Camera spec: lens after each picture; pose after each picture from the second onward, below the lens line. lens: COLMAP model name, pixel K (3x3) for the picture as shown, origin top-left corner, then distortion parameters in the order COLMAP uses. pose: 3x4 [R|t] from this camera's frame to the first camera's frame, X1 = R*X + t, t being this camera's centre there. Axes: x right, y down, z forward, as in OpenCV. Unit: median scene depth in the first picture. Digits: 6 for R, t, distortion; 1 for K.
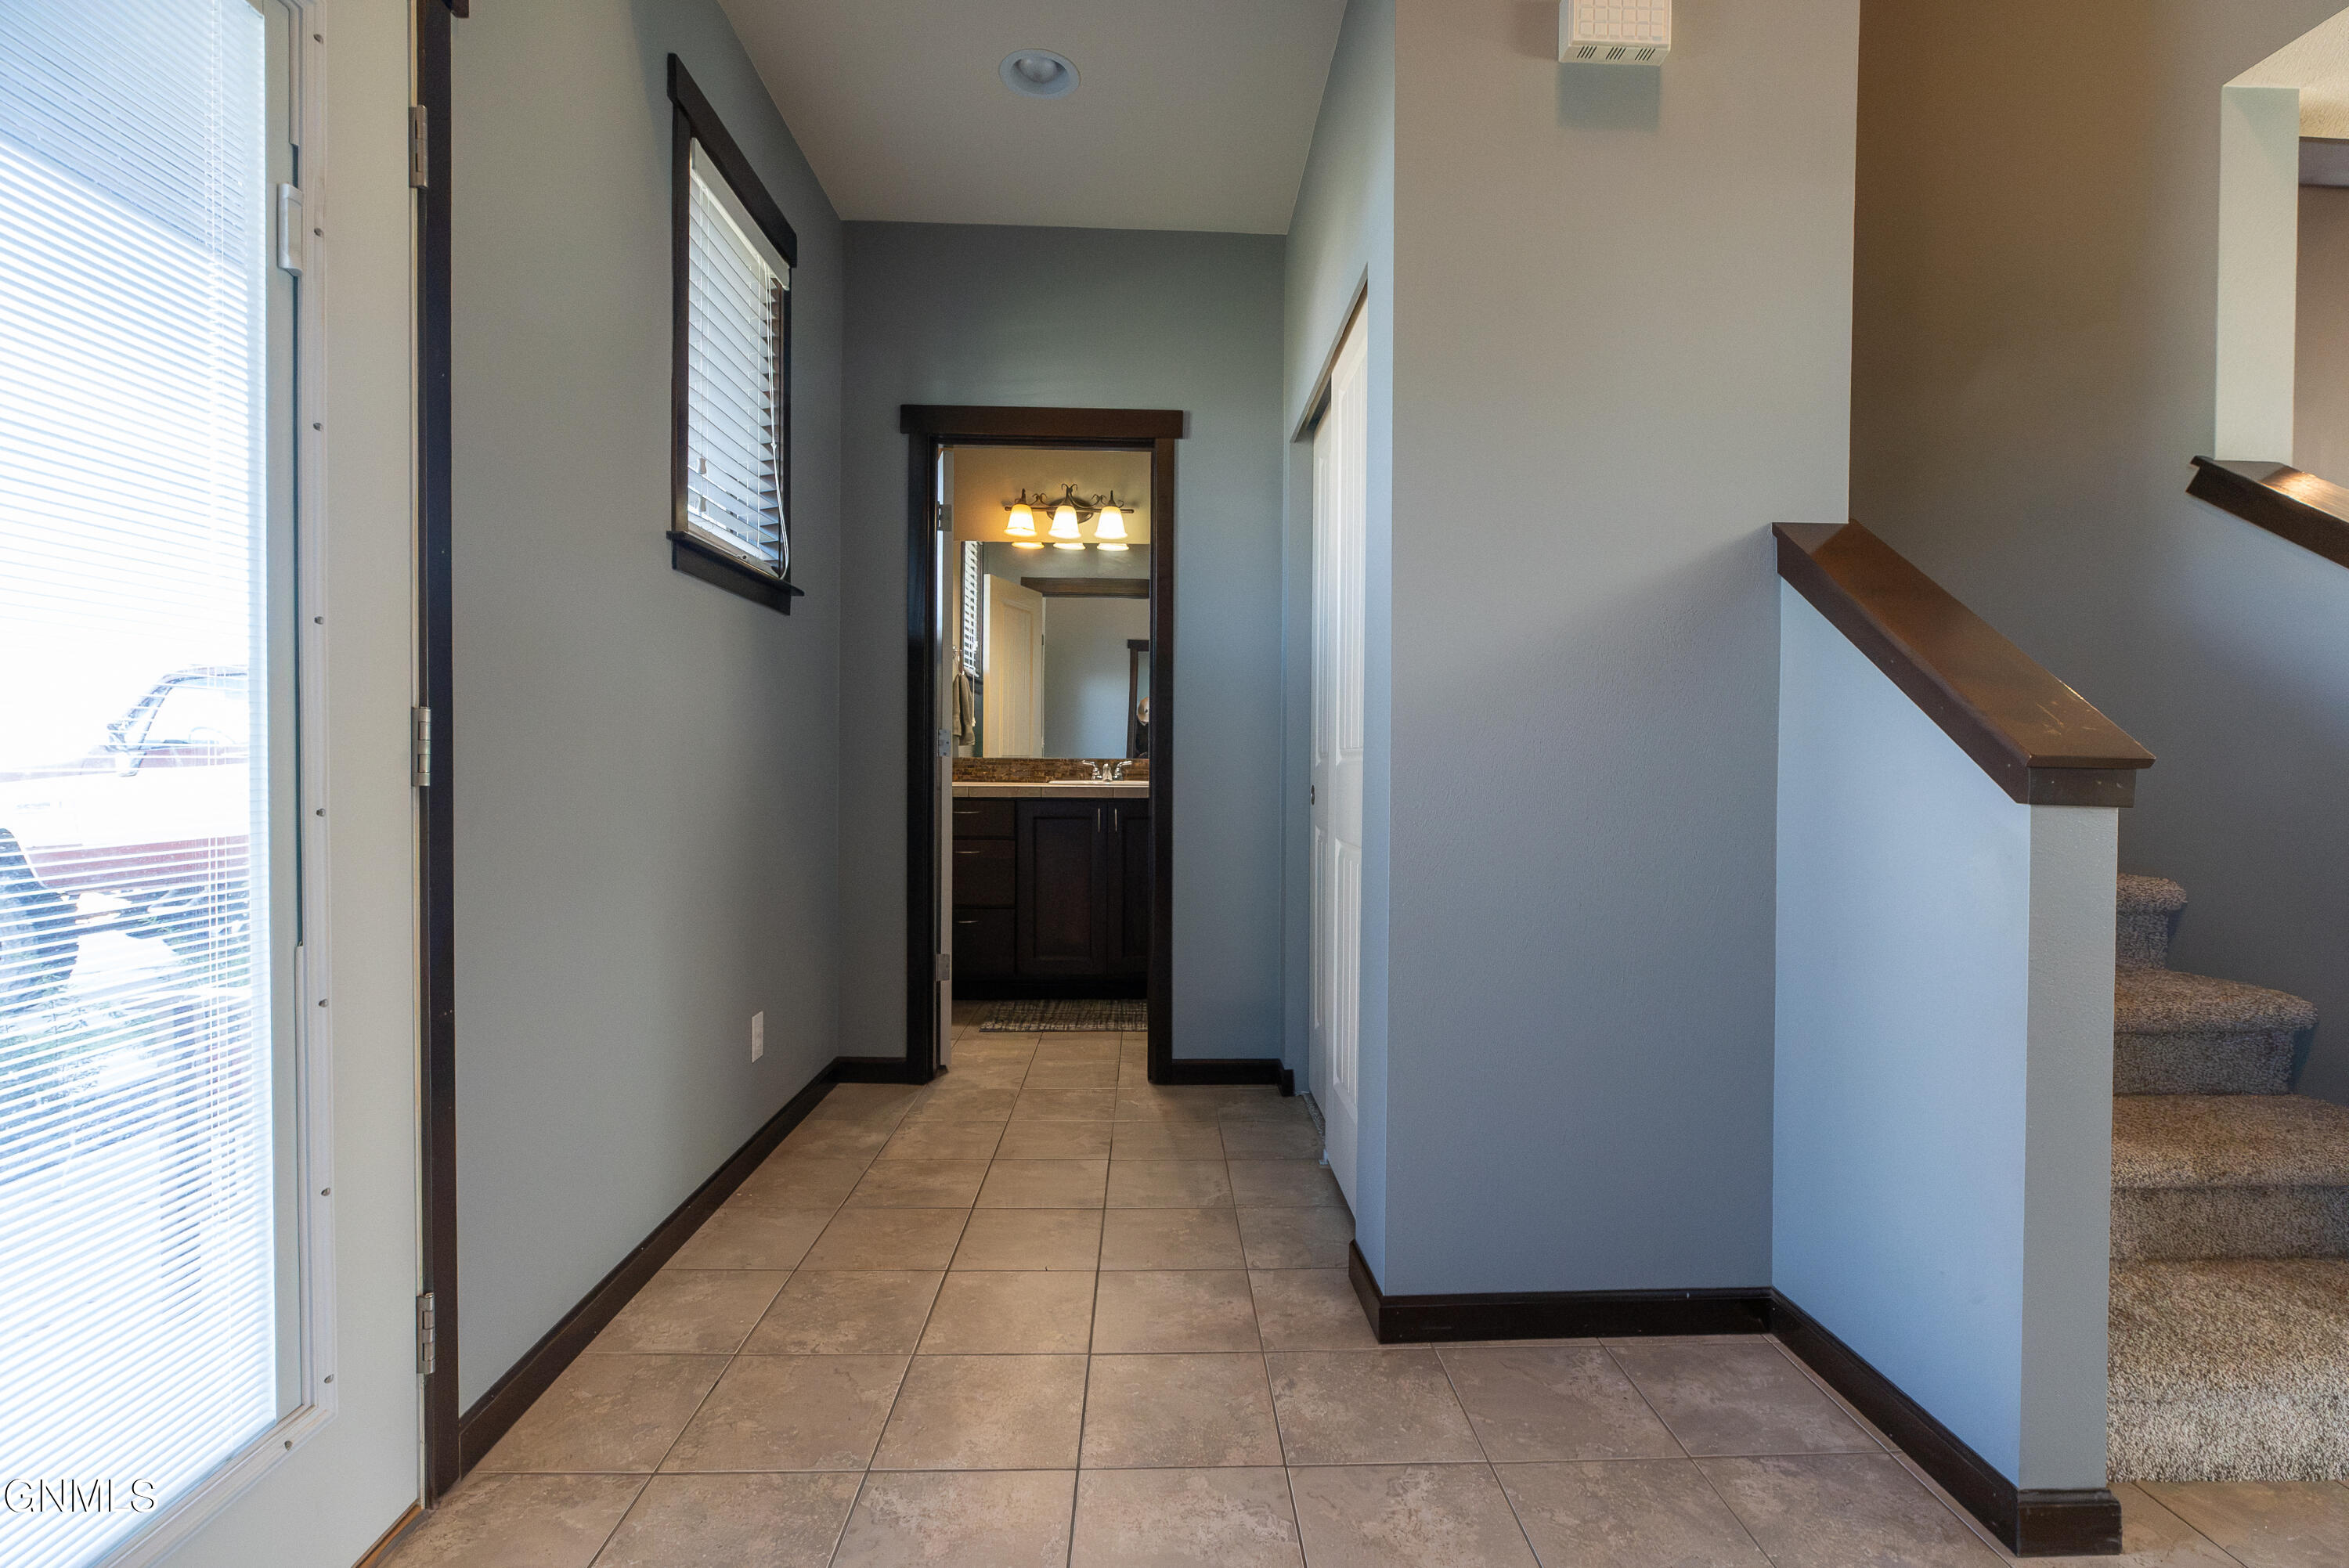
lens RADIAL K [[1093.5, 0, 1174.5], [0, 1093.5, 784.0], [0, 0, 1]] dist [-0.001582, 0.001798]
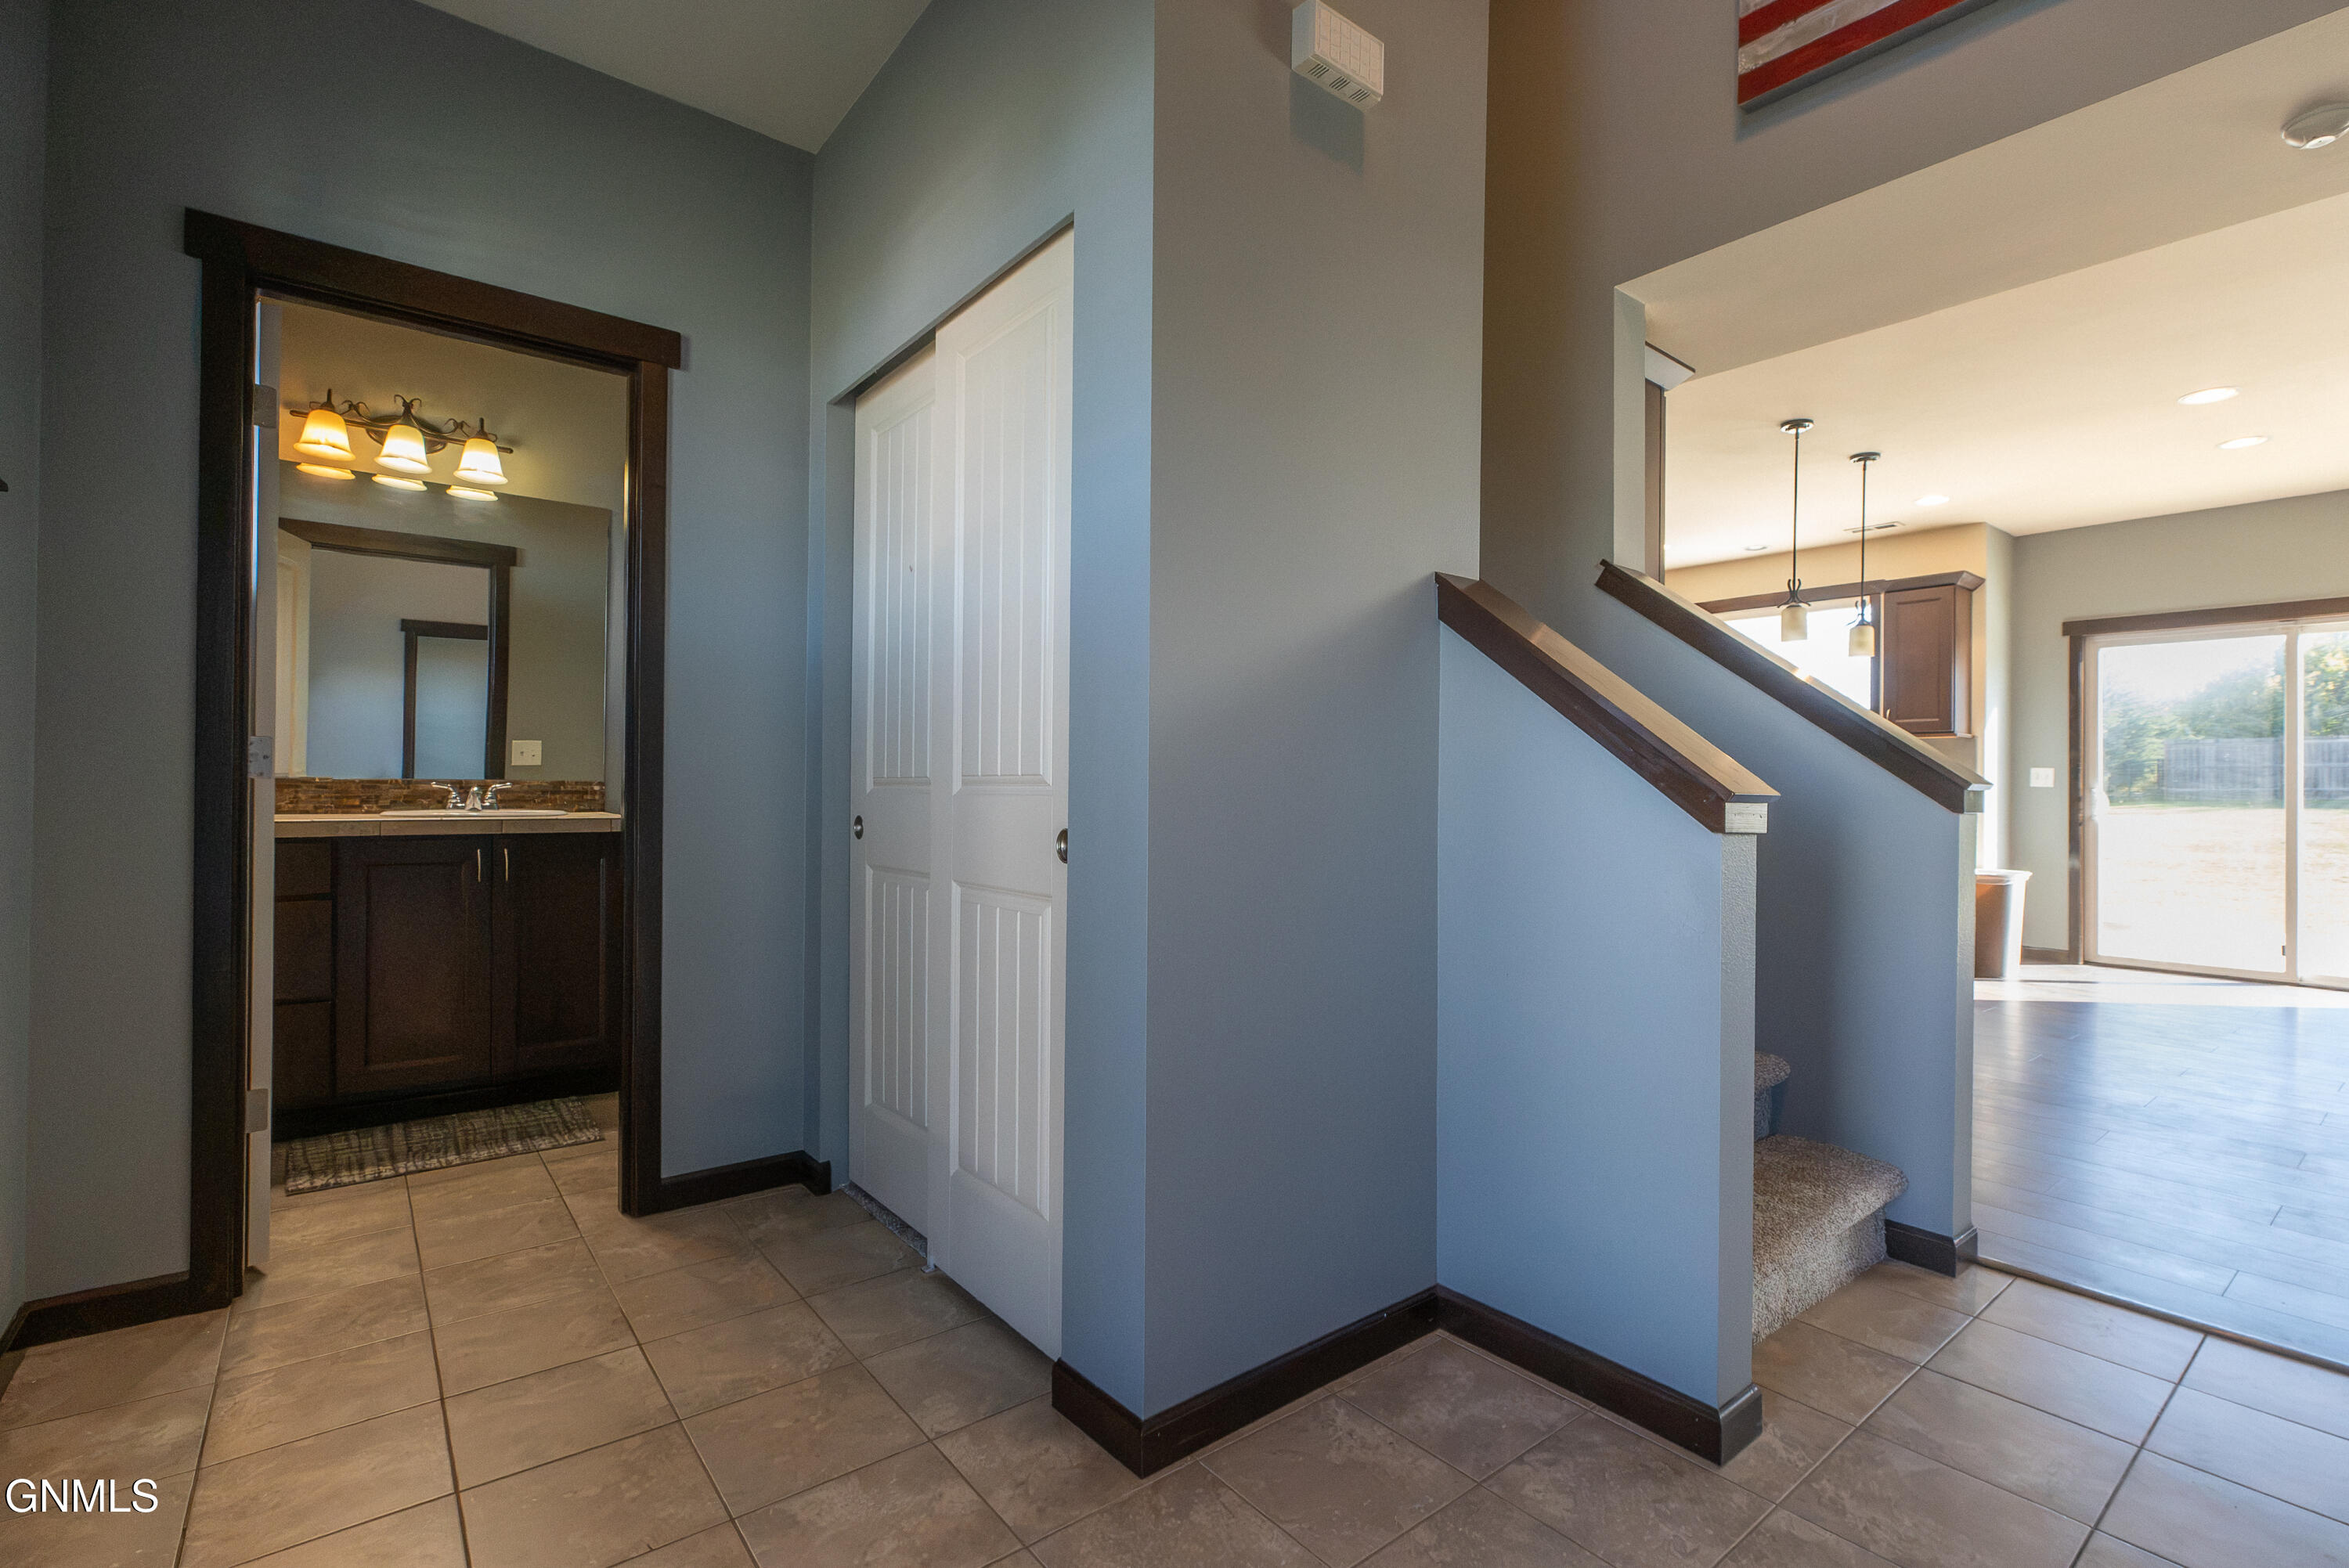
lens RADIAL K [[1093.5, 0, 1174.5], [0, 1093.5, 784.0], [0, 0, 1]] dist [-0.001582, 0.001798]
pose [[0.793602, -0.000054, 0.608437, -0.188220], [0.008023, 0.999914, -0.010376, -0.012631], [-0.608384, 0.013116, 0.793534, 0.181808]]
